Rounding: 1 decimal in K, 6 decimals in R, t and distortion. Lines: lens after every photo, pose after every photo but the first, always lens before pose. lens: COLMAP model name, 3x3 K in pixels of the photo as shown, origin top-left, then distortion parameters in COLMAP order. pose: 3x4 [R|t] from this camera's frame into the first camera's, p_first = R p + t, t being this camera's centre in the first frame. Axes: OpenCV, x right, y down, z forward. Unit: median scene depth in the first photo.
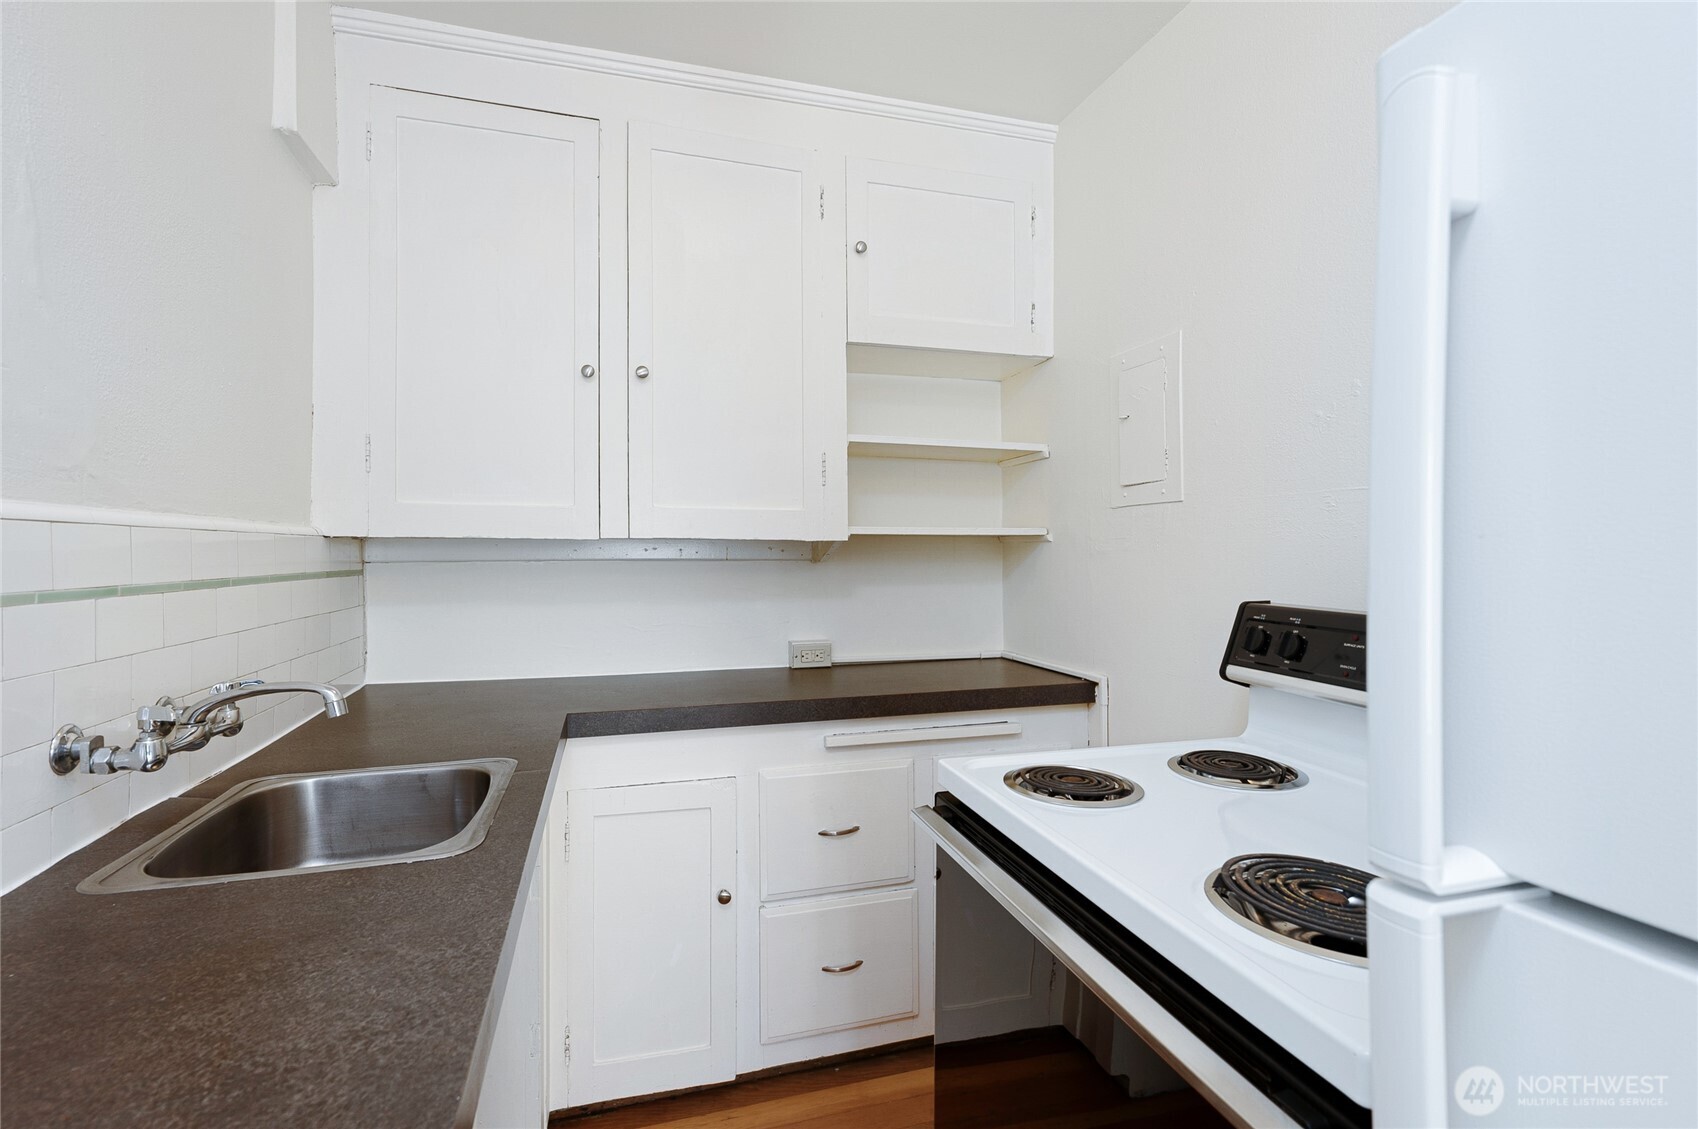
lens RADIAL K [[753.1, 0, 848.3], [0, 753.1, 558.2], [0, 0, 1]] dist [0.000297, -0.000585]
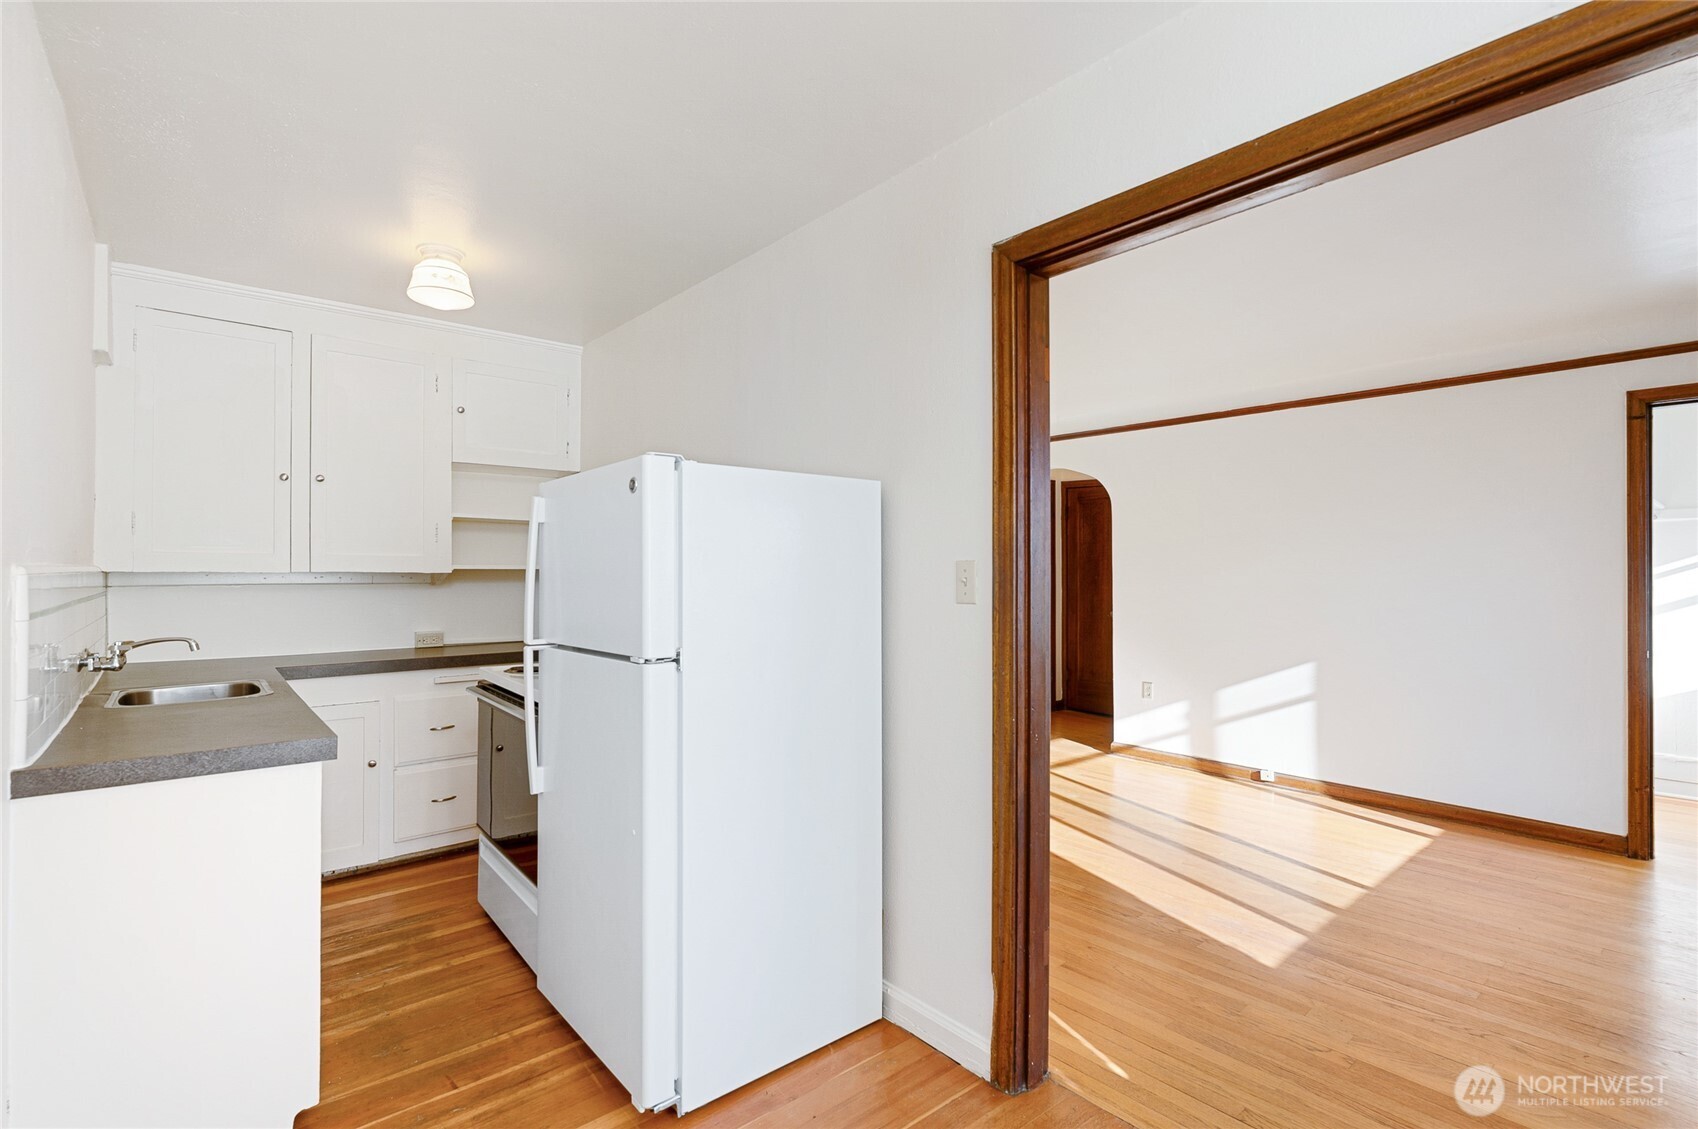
lens RADIAL K [[753.1, 0, 831.2], [0, 753.1, 562.2], [0, 0, 1]] dist [0.000297, -0.000585]
pose [[0.917538, 0.005186, 0.397614, 0.120617], [0.002502, 0.999820, -0.018813, -0.012784], [-0.397640, 0.018256, 0.917360, -1.051635]]
